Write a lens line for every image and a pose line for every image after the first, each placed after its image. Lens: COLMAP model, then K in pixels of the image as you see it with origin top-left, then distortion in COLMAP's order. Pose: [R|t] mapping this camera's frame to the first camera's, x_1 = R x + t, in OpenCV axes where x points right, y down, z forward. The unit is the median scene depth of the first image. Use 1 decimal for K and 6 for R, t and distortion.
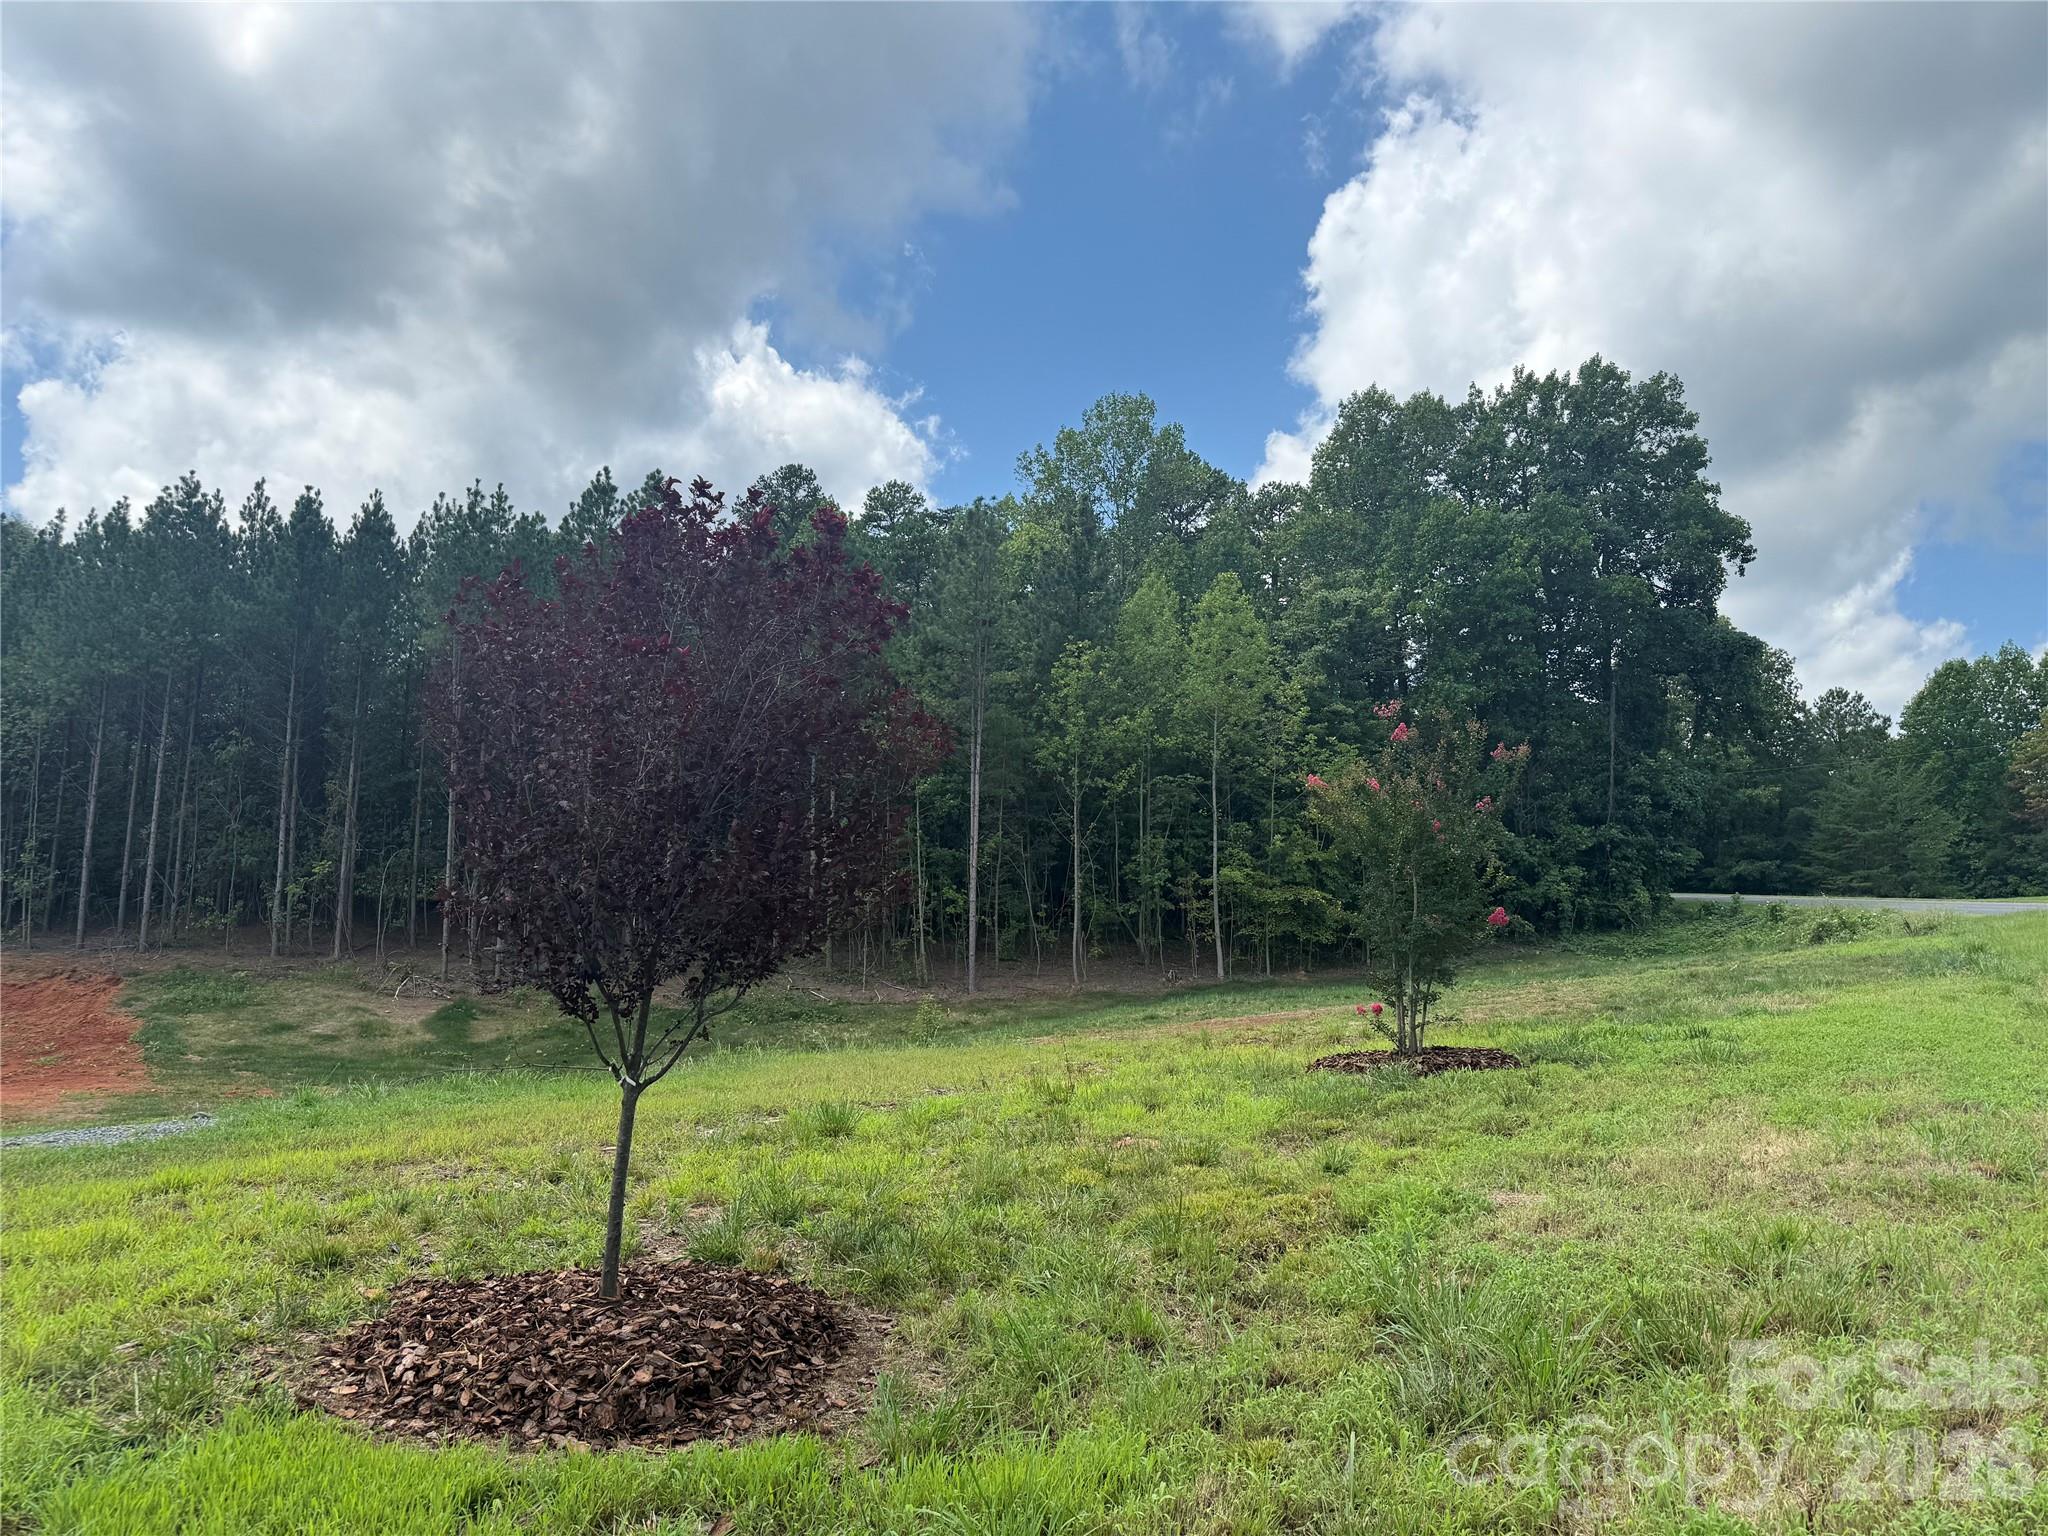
lens RADIAL K [[1442.4, 0, 1024.0], [0, 1442.4, 768.0], [0, 0, 1]] dist [0.121721, -0.186047]
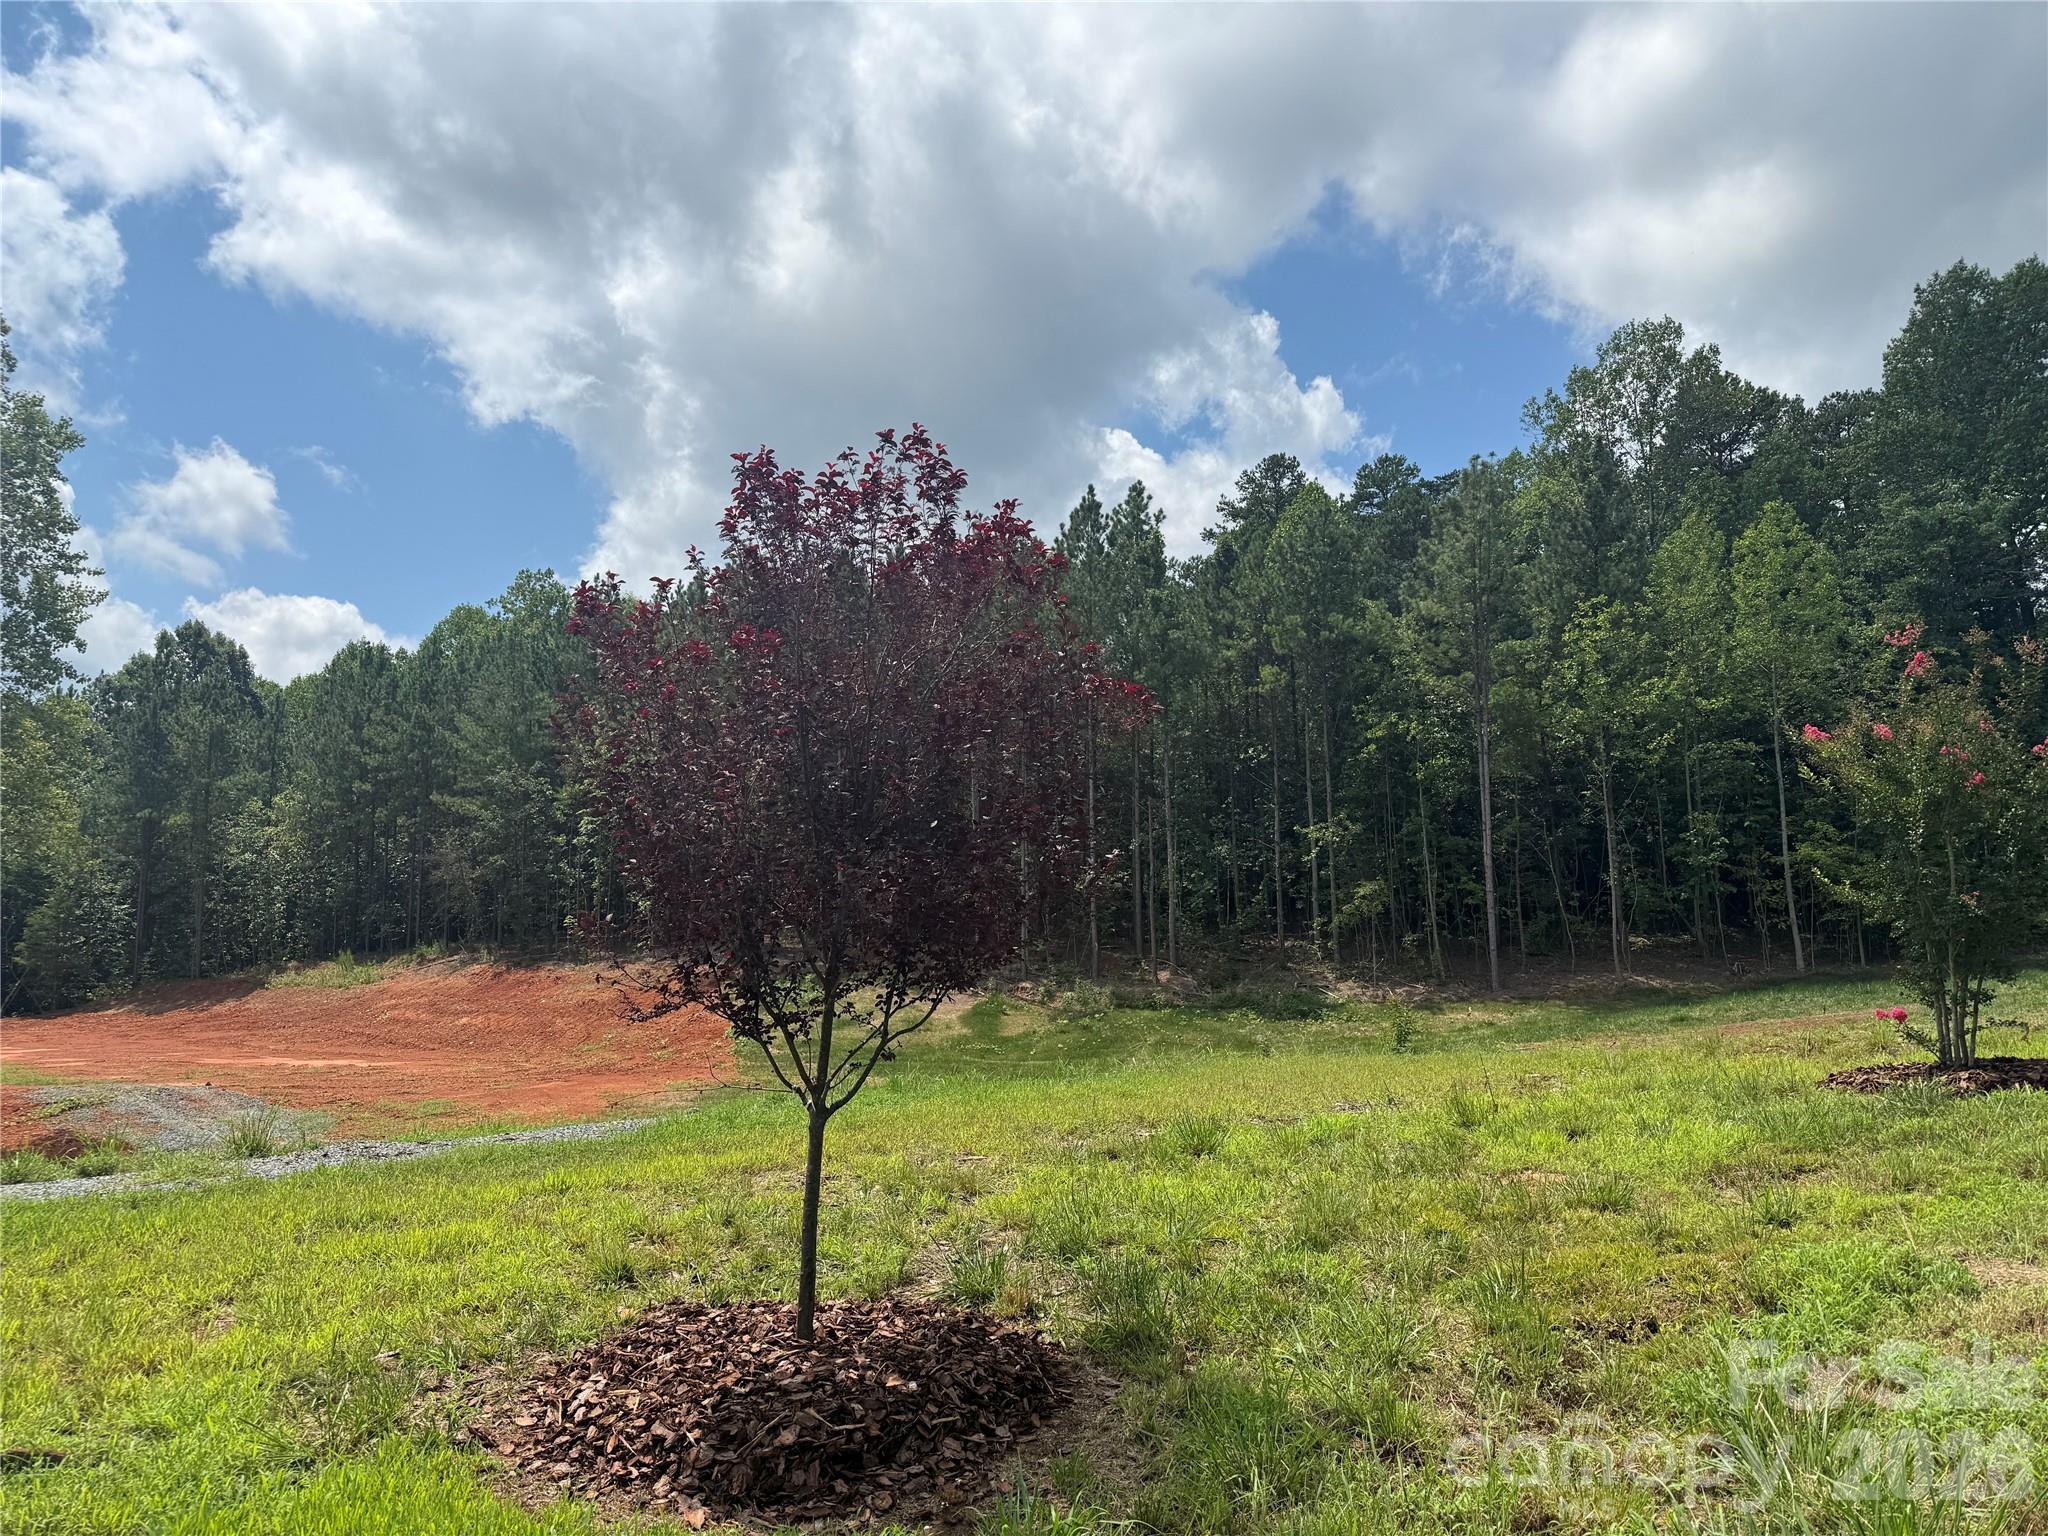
lens RADIAL K [[1442.4, 0, 1024.0], [0, 1442.4, 768.0], [0, 0, 1]] dist [0.121721, -0.186047]
pose [[0.933313, -0.065955, -0.352954, 0.019906], [0.066981, 0.997711, -0.009321, 0.001656], [0.352760, -0.014942, 0.935594, 0.018198]]
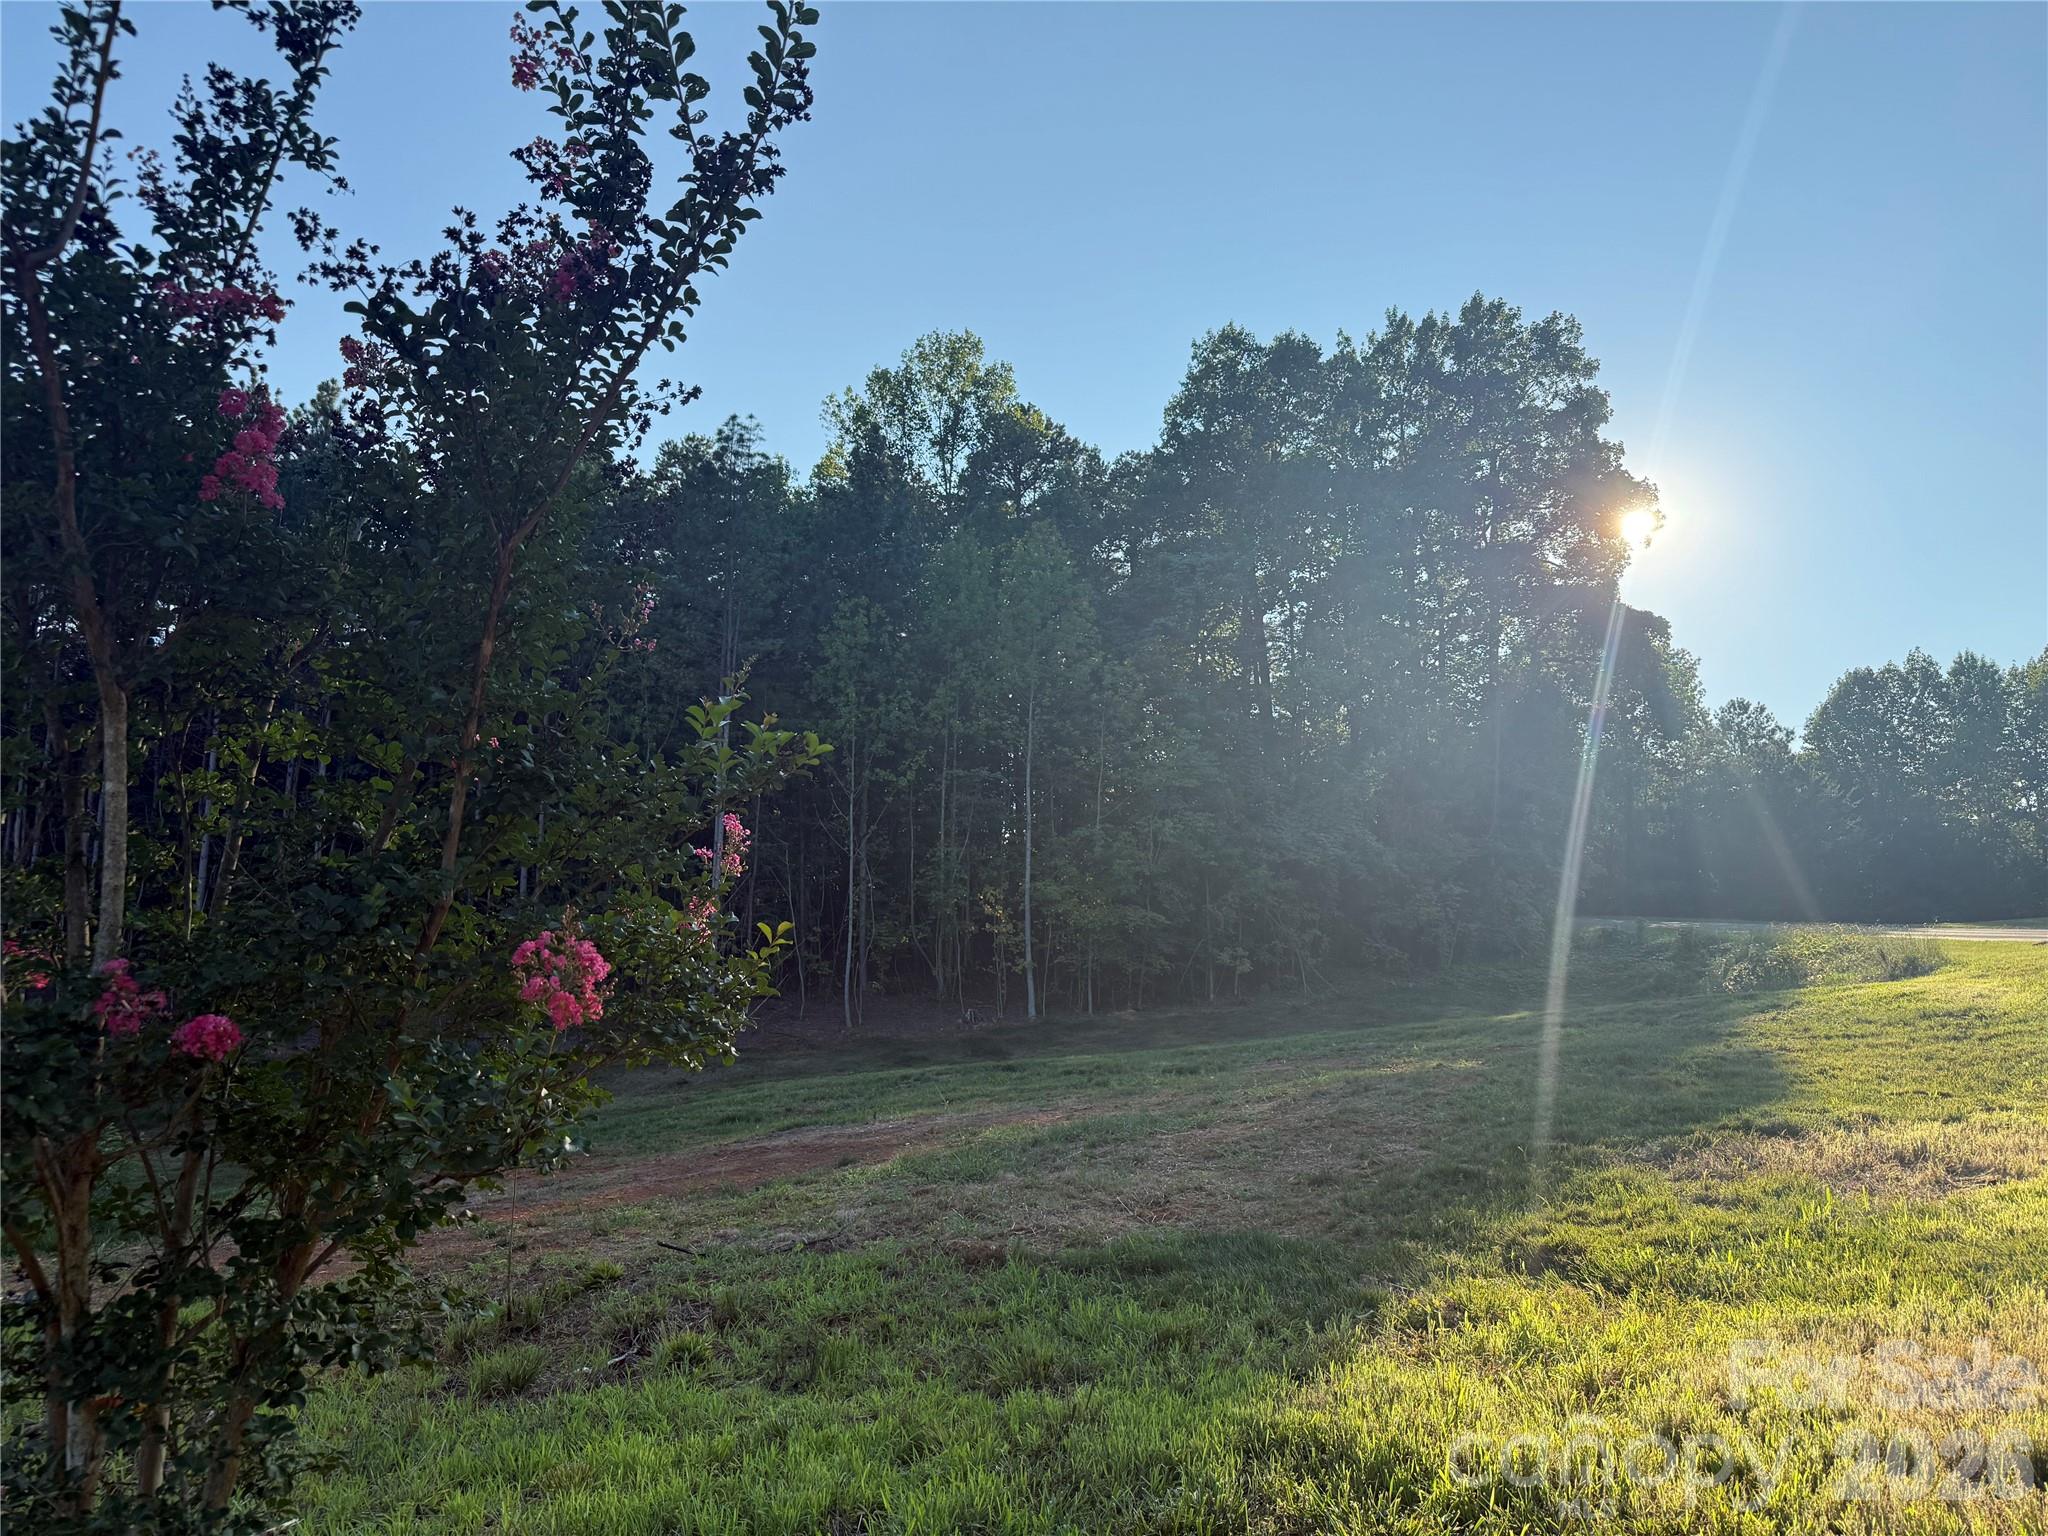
lens RADIAL K [[1431.3, 0, 1014.4], [0, 1431.3, 734.8], [0, 0, 1]] dist [0.125594, -0.240773]
pose [[0.998571, 0.010281, 0.052443, 0.085641], [-0.008333, 0.999272, -0.037231, 0.016952], [-0.052788, 0.036740, 0.997930, 0.202323]]
